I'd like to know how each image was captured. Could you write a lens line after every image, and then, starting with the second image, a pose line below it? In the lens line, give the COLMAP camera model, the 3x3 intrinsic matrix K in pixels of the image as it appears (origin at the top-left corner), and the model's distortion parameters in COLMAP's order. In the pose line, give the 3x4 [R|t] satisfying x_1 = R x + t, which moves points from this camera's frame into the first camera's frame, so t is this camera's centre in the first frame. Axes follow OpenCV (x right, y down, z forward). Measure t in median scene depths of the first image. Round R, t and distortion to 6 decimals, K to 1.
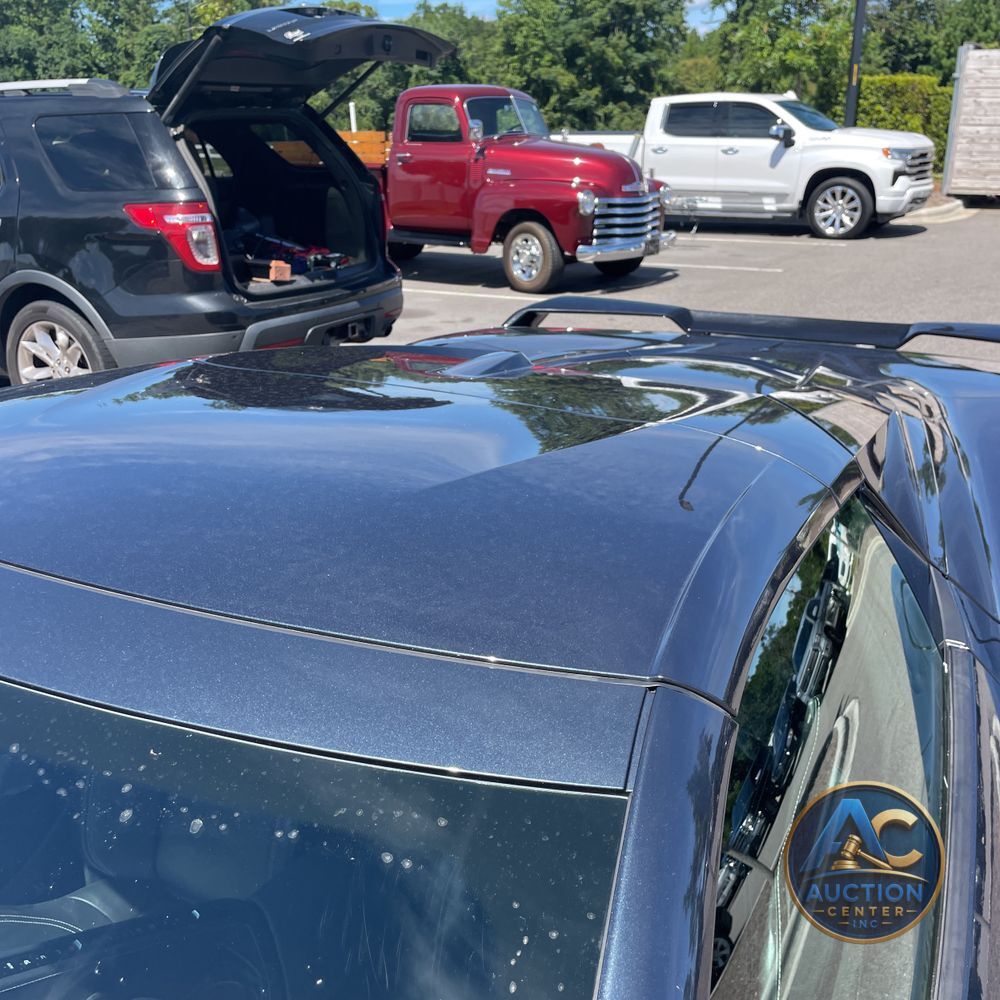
lens RADIAL K [[1012.3, 0, 506.9], [0, 1012.3, 504.6], [0, 0, 1]] dist [0.081177, -0.107549]
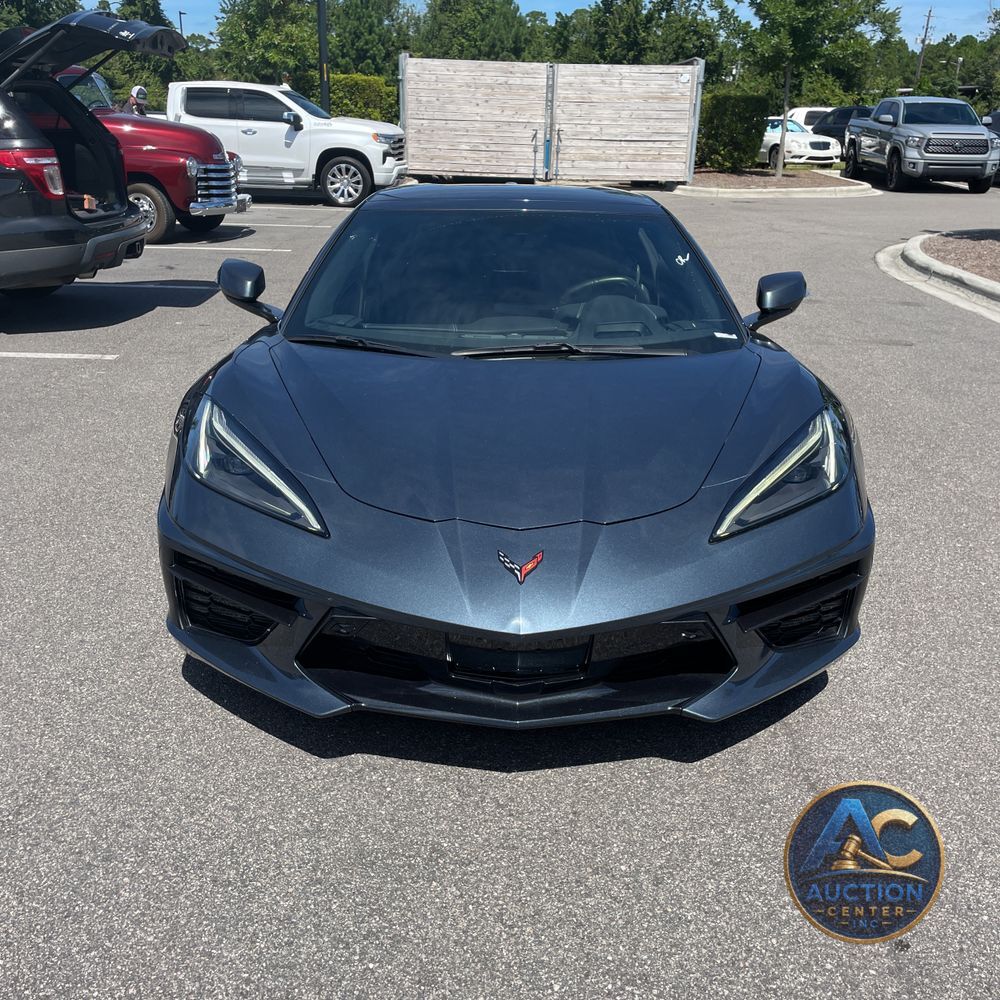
lens RADIAL K [[1002.9, 0, 500.0], [0, 1002.9, 500.0], [0, 0, 1]] dist [0.079852, -0.101676]
pose [[0.864766, -0.149696, 0.479343, -0.161097], [0.145422, 0.988286, 0.046286, 0.063702], [-0.480657, 0.029681, 0.876406, -0.155884]]
